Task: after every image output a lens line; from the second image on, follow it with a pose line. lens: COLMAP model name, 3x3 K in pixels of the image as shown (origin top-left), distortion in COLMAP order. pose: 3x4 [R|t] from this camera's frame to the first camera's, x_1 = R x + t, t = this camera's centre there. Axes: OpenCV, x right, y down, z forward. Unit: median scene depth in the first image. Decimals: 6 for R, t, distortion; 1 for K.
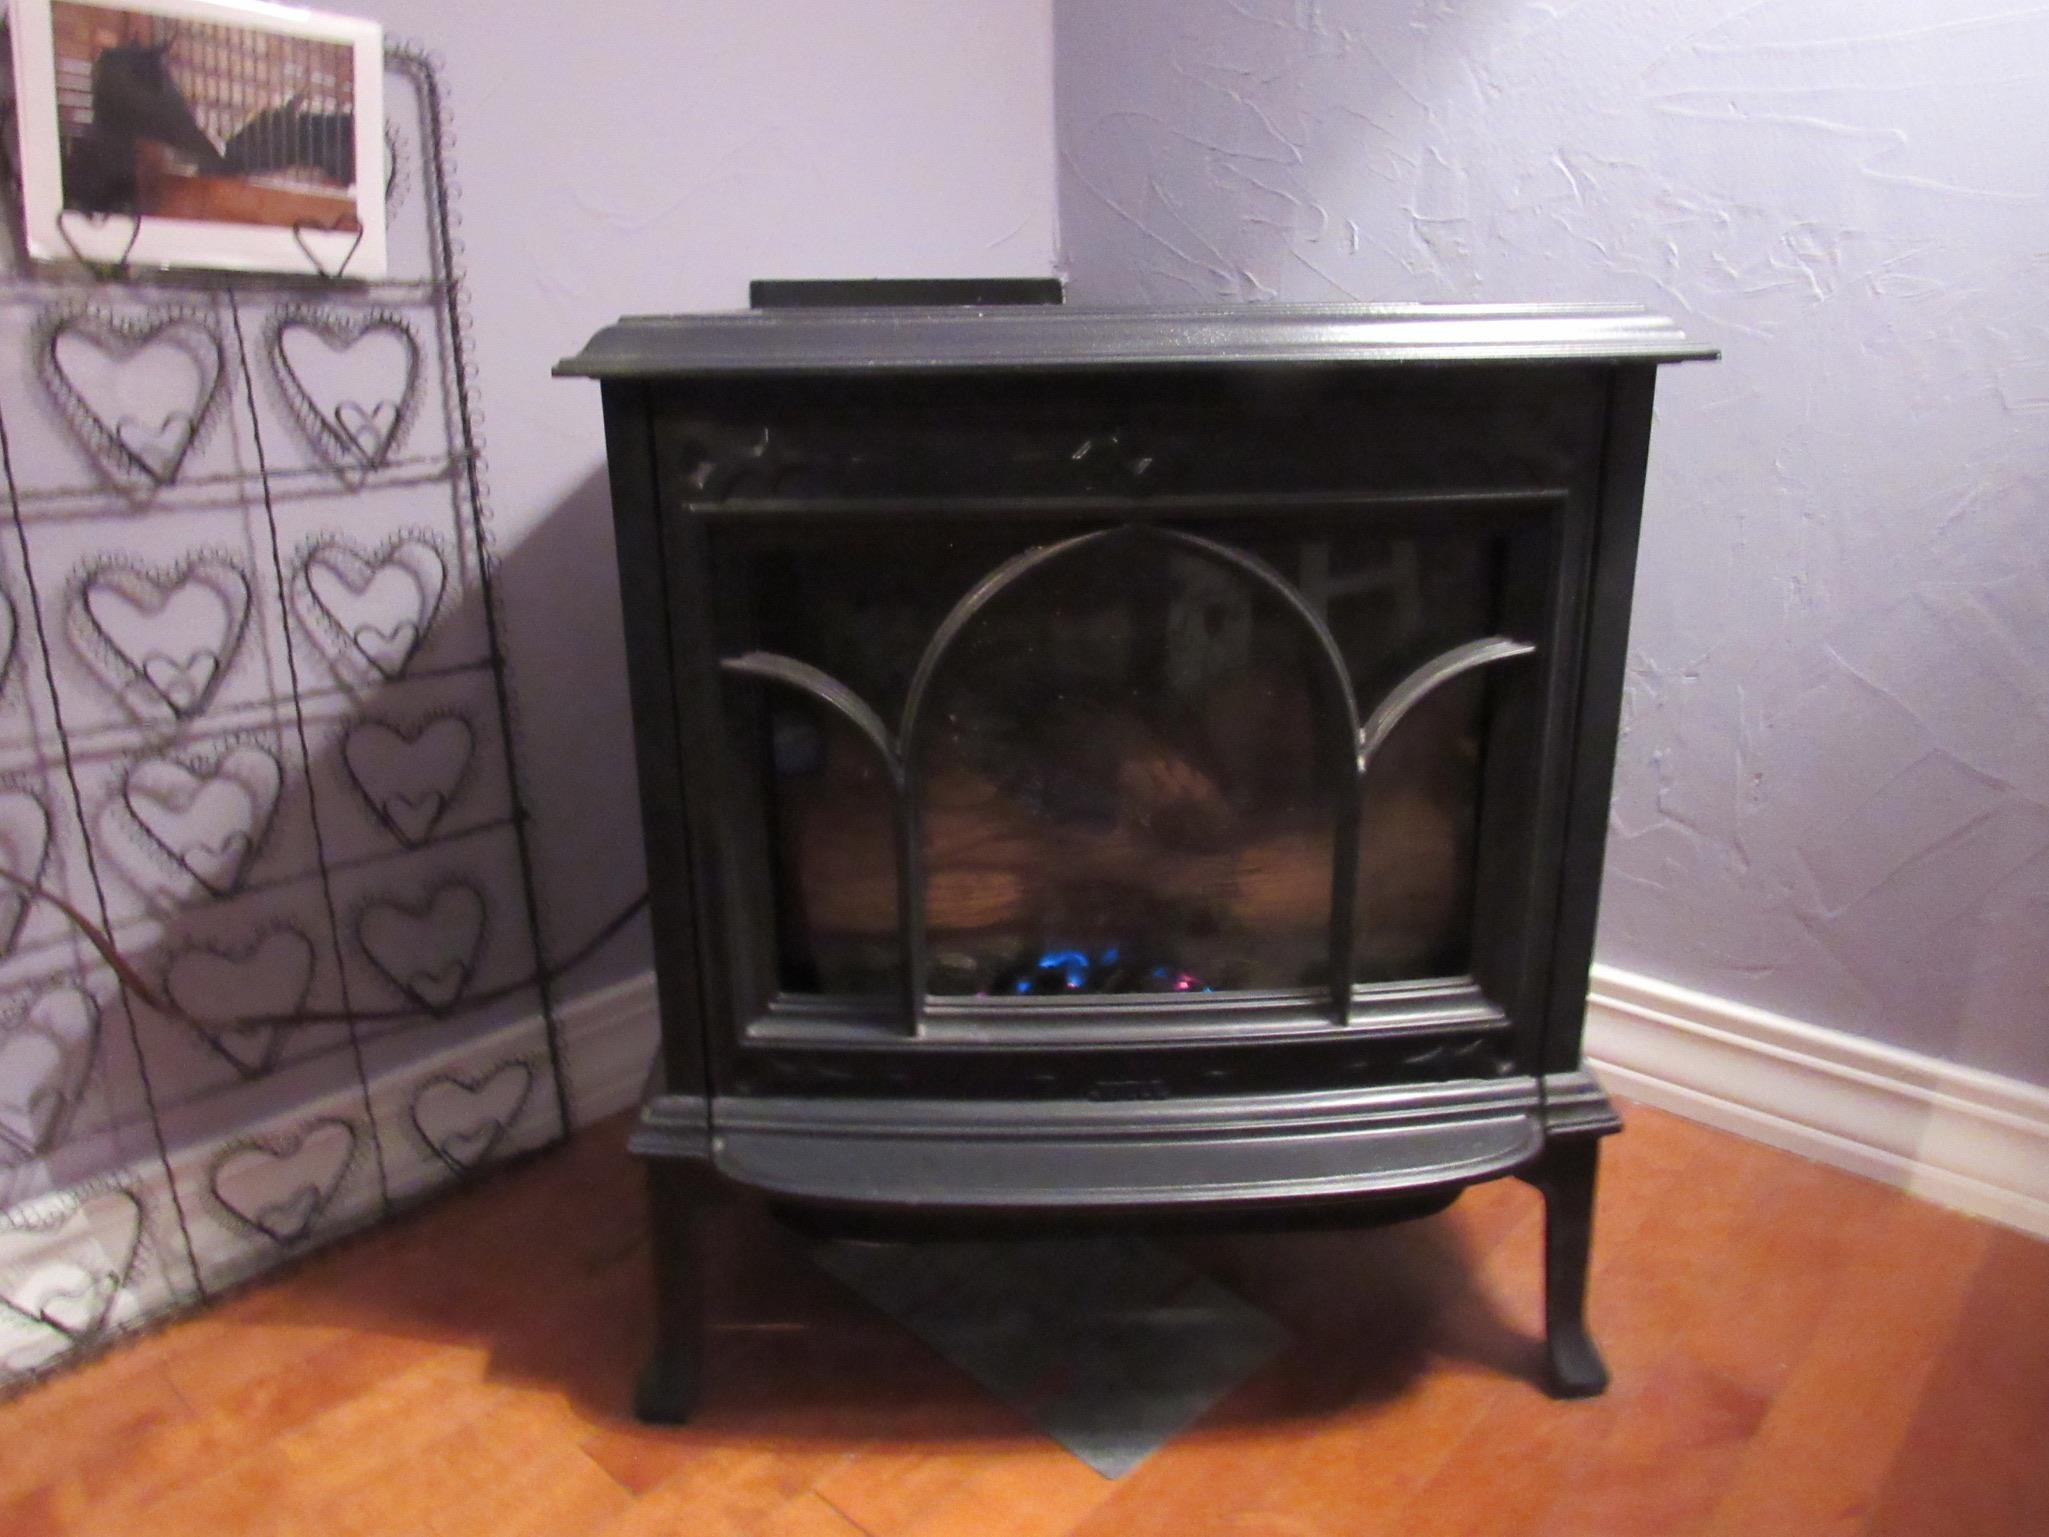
lens RADIAL K [[1431.5, 0, 998.3], [0, 1431.5, 770.5], [0, 0, 1]] dist [-0.001436, 0.001670]
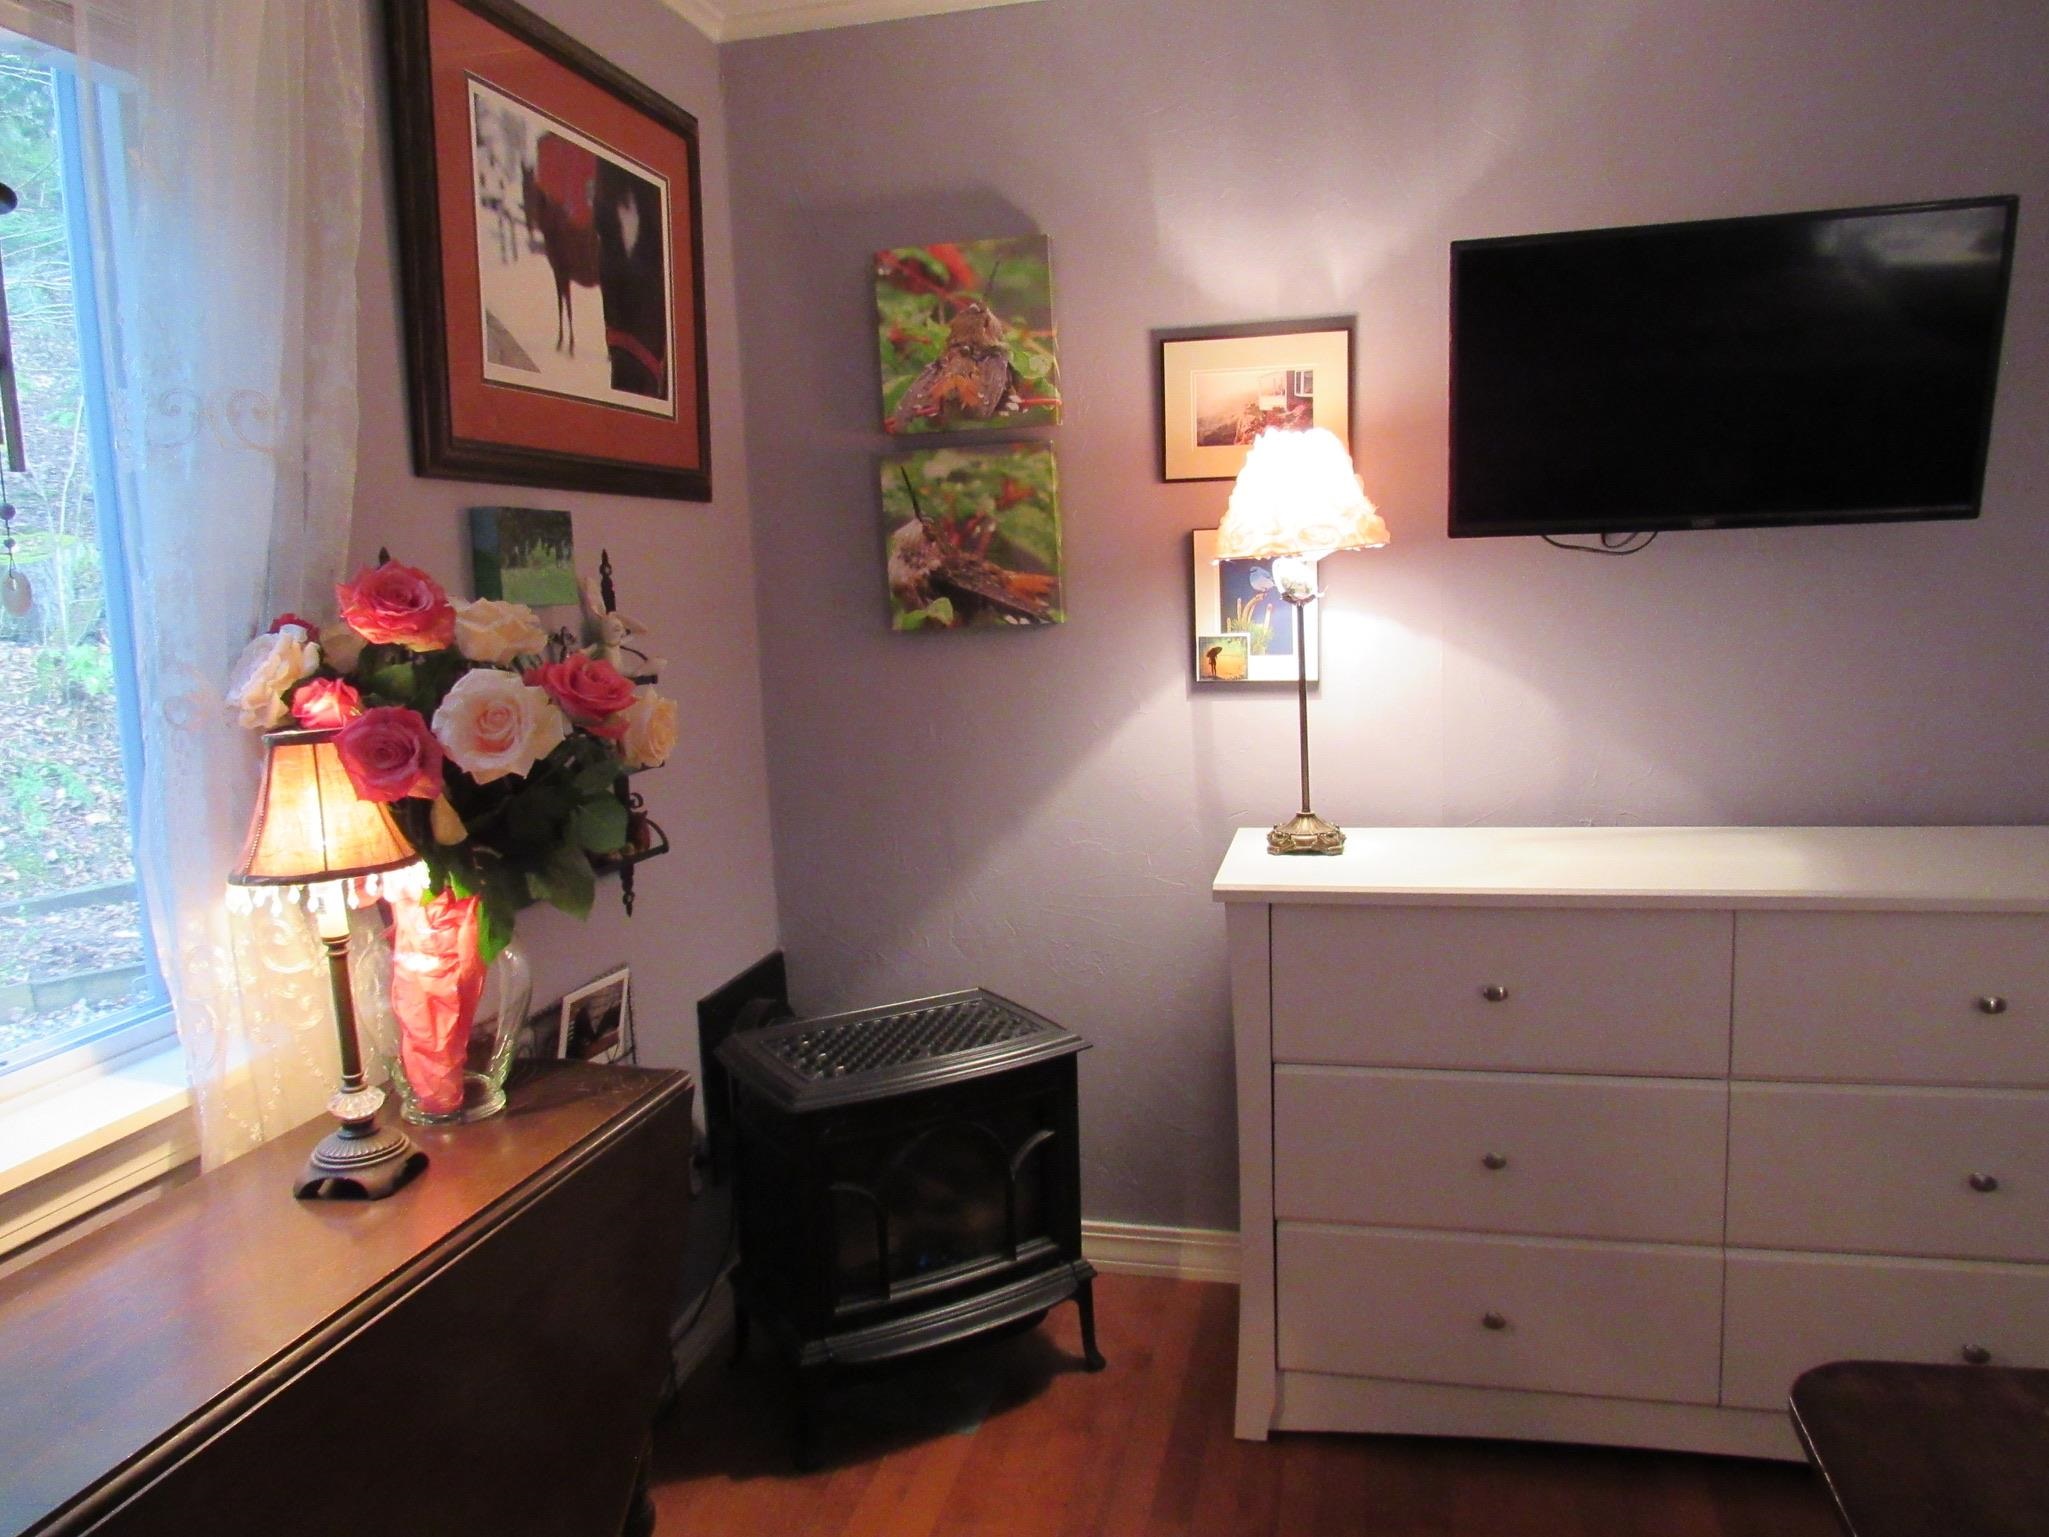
lens RADIAL K [[1485.6, 0, 1013.1], [0, 1485.6, 773.9], [0, 0, 1]] dist [-0.018800, 0.003635]
pose [[0.881143, -0.084488, 0.465241, -1.093933], [0.170420, 0.974526, -0.145793, -0.357835], [-0.441072, 0.207751, 0.873095, -1.890422]]
